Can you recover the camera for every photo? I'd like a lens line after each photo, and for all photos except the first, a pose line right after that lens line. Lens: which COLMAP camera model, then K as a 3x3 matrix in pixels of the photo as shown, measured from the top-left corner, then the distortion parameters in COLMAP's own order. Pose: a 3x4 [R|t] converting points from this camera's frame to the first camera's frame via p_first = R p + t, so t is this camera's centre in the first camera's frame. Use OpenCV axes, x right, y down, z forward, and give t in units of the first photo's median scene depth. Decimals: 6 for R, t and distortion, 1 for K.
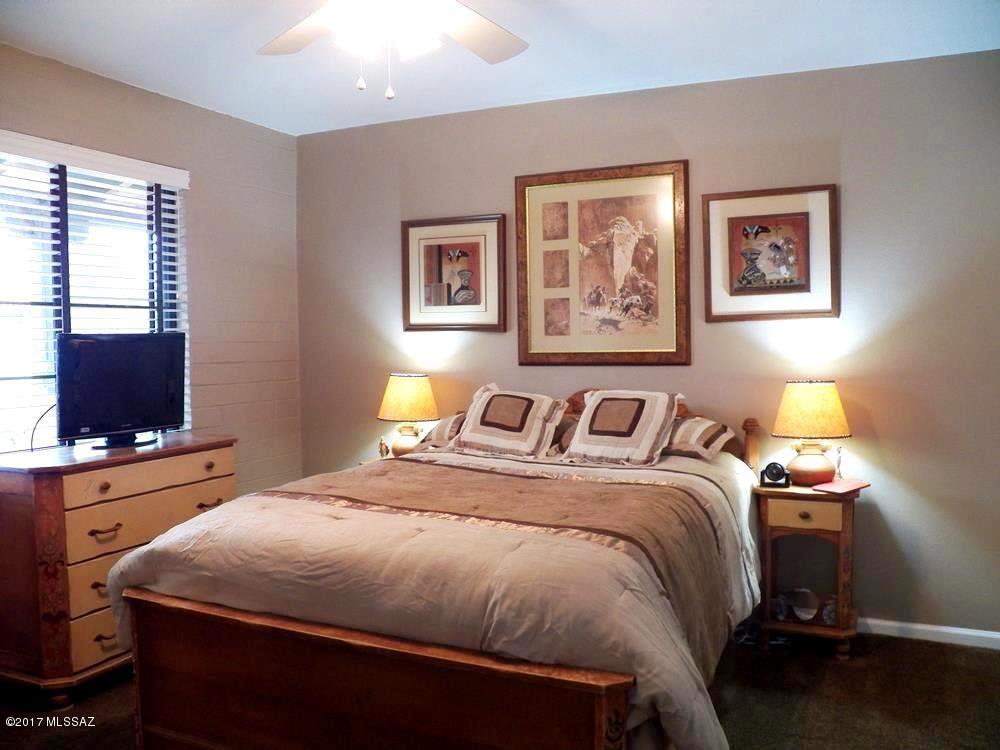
lens RADIAL K [[815.1, 0, 493.9], [0, 815.1, 373.5], [0, 0, 1]] dist [-0.117722, 0.053681]
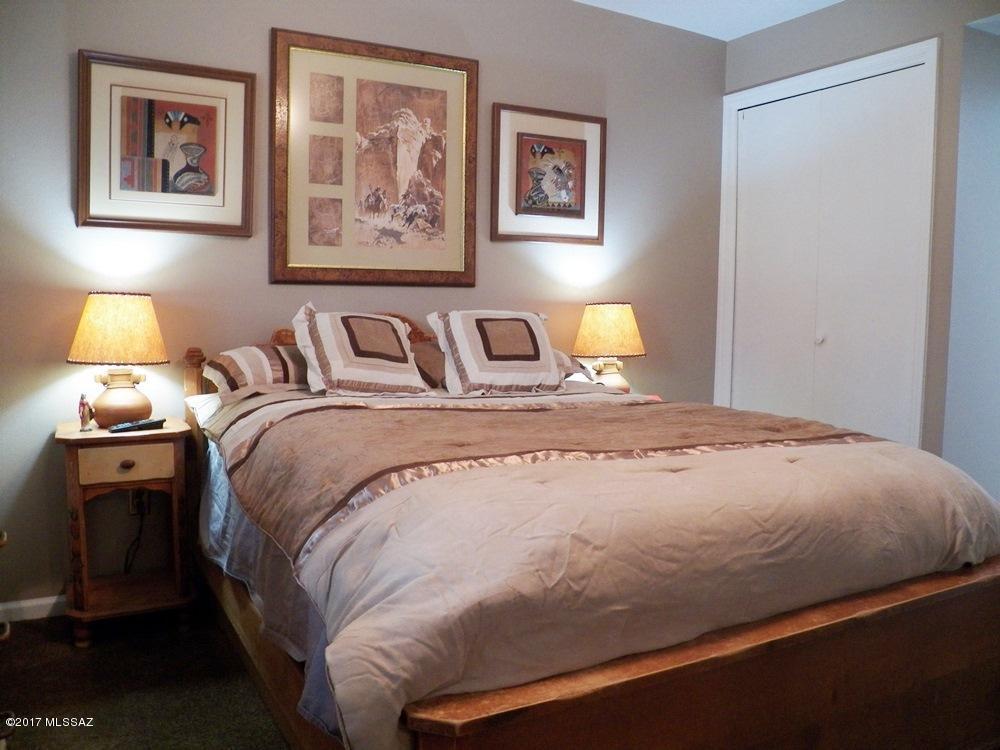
lens RADIAL K [[815.1, 0, 495.9], [0, 815.1, 368.9], [0, 0, 1]] dist [-0.117722, 0.053681]
pose [[0.592133, -0.046423, 0.804502, -0.474126], [0.008180, 0.998634, 0.051604, 0.034101], [-0.805799, -0.023975, 0.591704, 0.422102]]
